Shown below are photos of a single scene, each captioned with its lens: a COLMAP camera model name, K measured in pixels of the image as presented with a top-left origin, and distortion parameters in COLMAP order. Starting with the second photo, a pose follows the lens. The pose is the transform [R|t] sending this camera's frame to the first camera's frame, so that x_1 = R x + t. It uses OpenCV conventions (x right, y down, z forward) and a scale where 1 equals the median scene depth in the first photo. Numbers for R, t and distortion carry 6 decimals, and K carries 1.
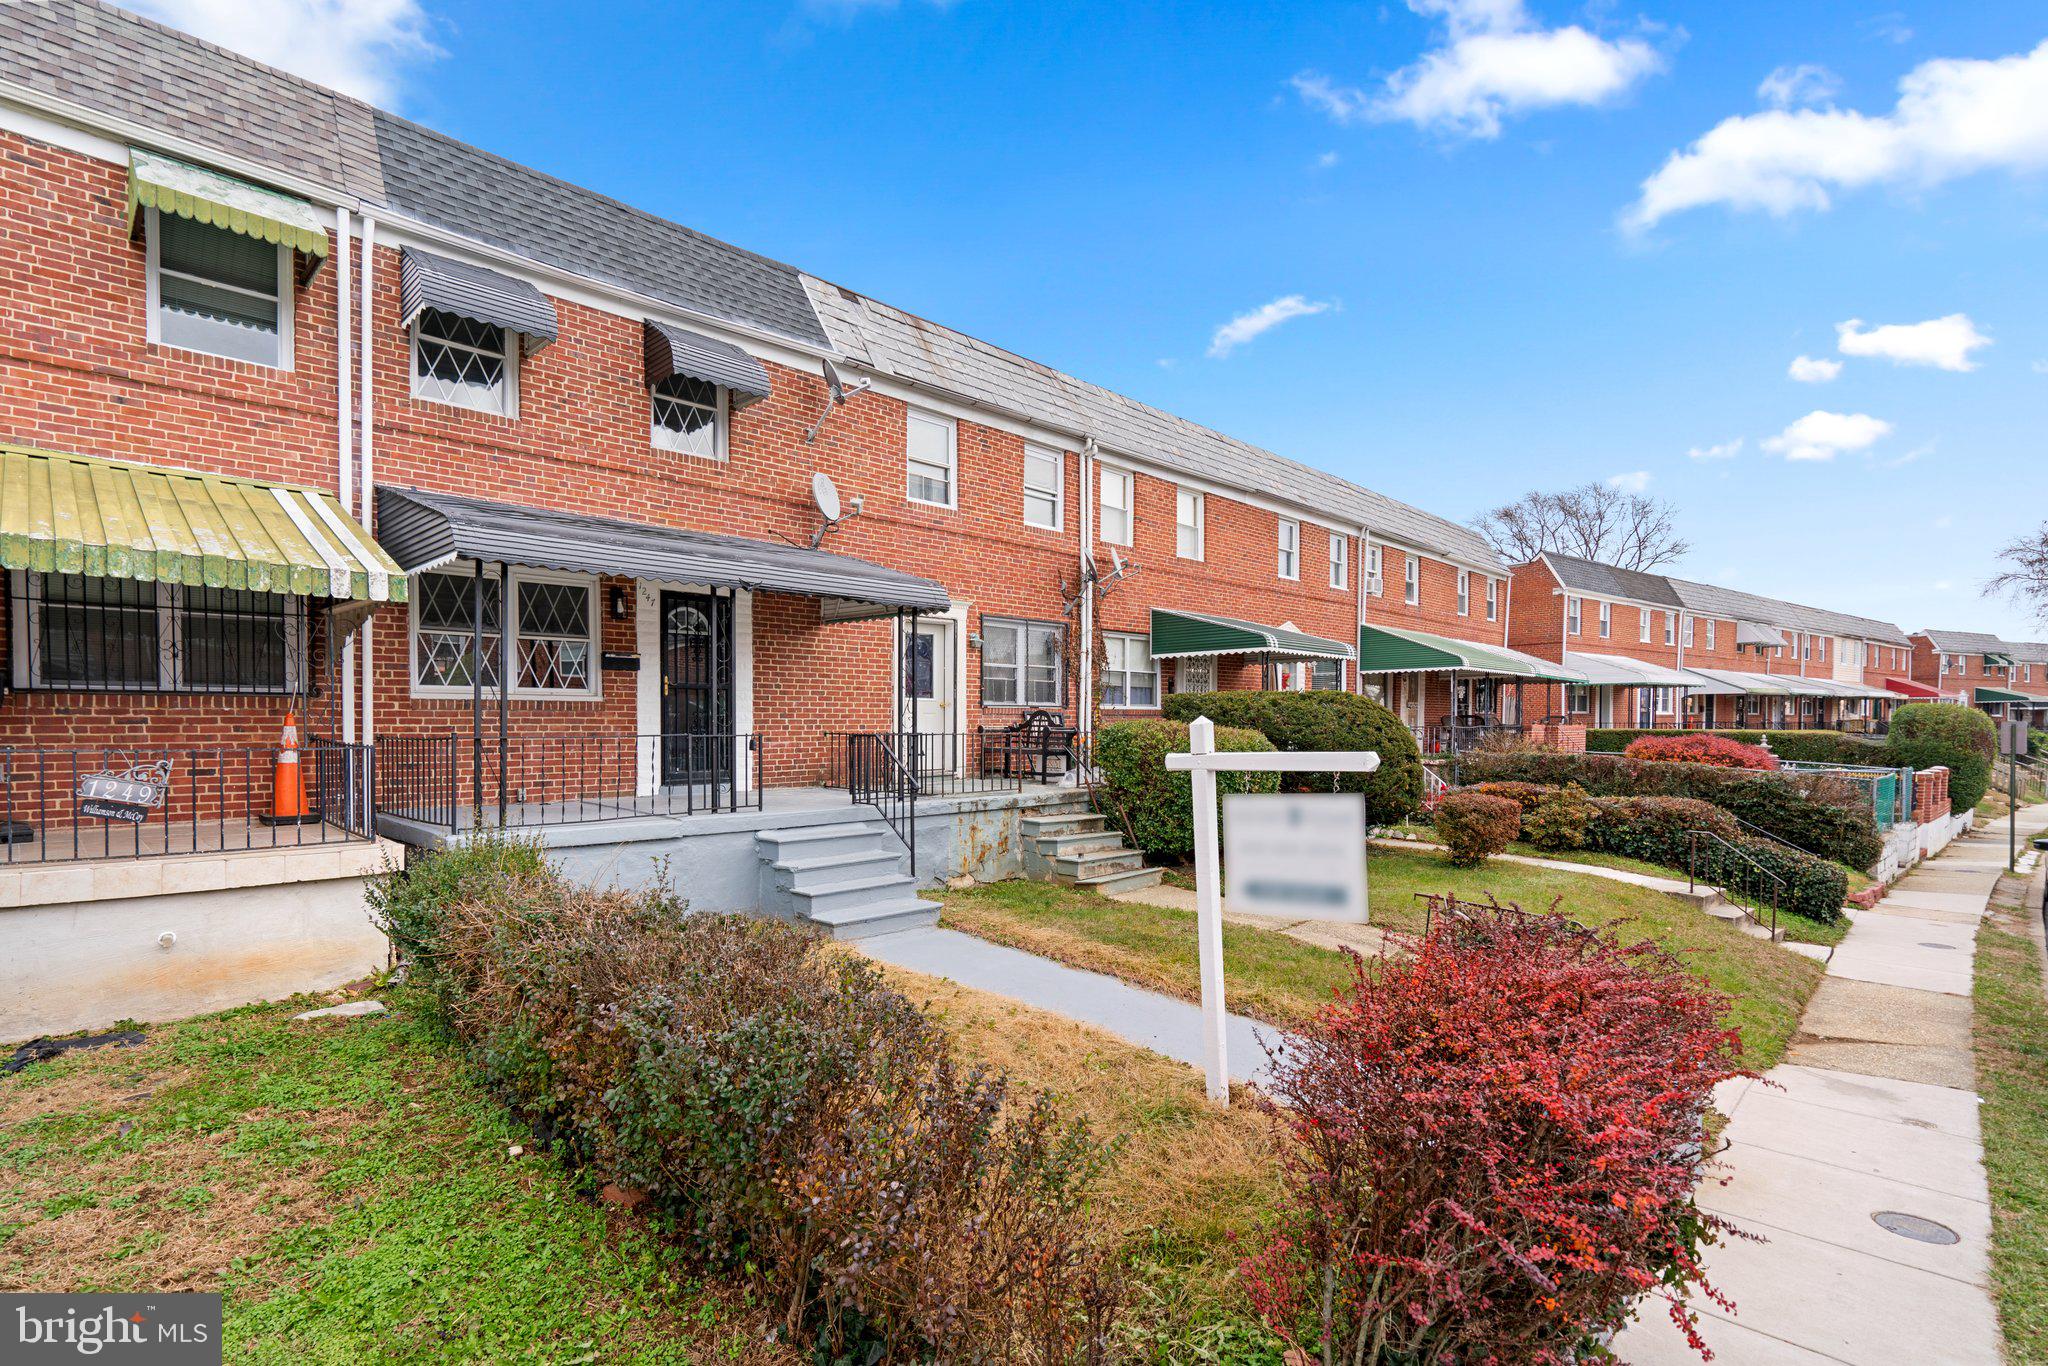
lens RADIAL K [[968.1, 0, 1018.2], [0, 968.1, 731.1], [0, 0, 1]] dist [-0.002527, 0.000170]
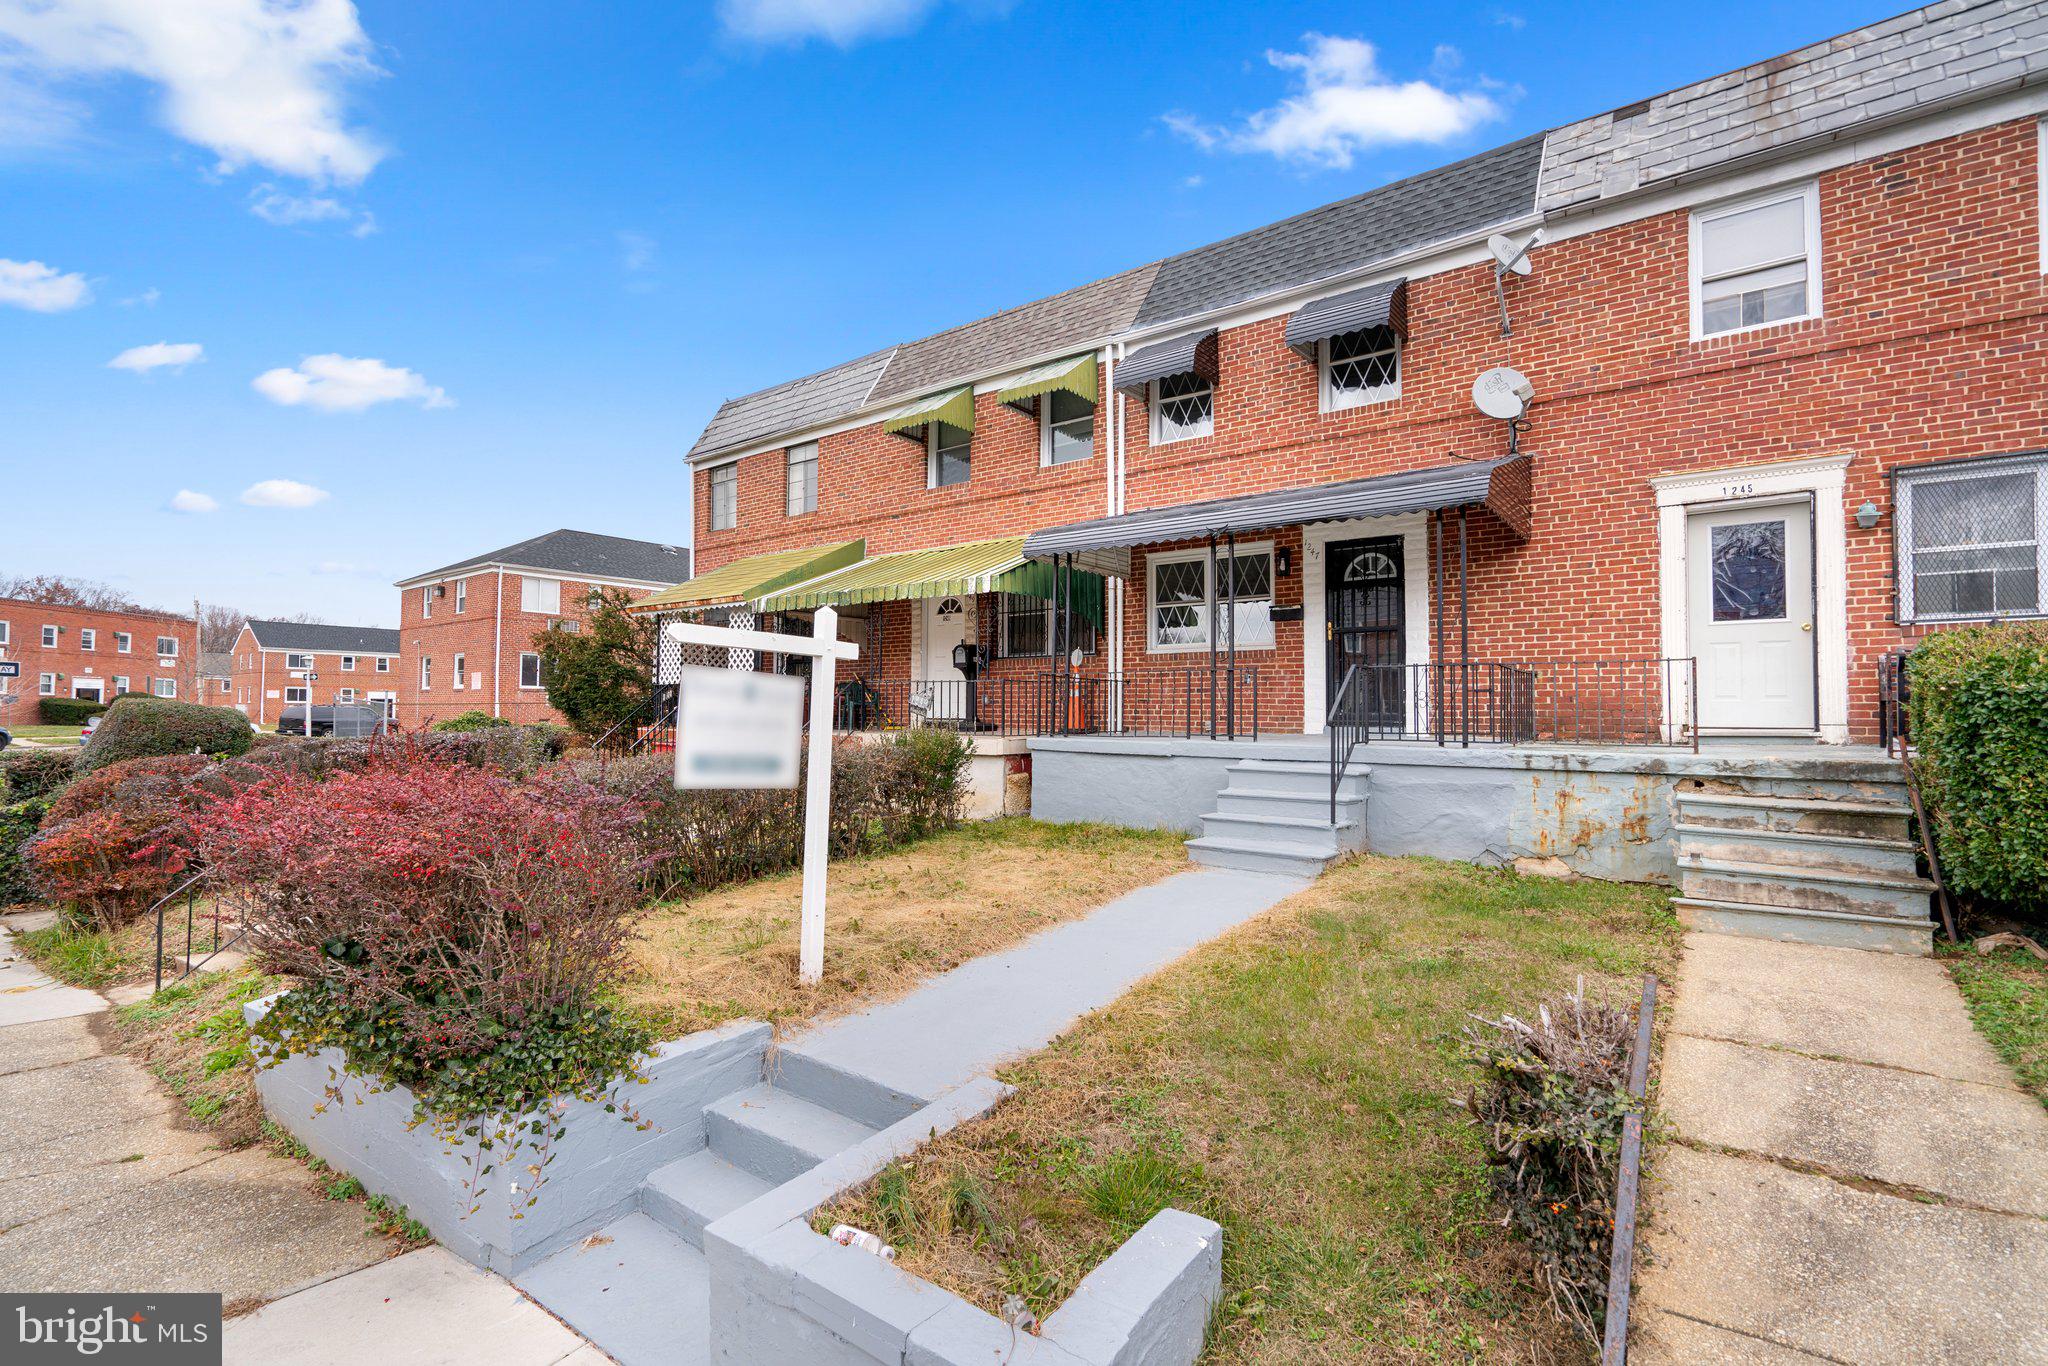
lens RADIAL K [[931.1, 0, 1021.2], [0, 931.1, 674.2], [0, 0, 1]] dist [-0.004263, 0.000416]
pose [[0.116122, -0.040131, -0.992424, 0.567678], [-0.015461, 0.998989, -0.042206, 0.045664], [0.993115, 0.020245, 0.115384, 0.509126]]
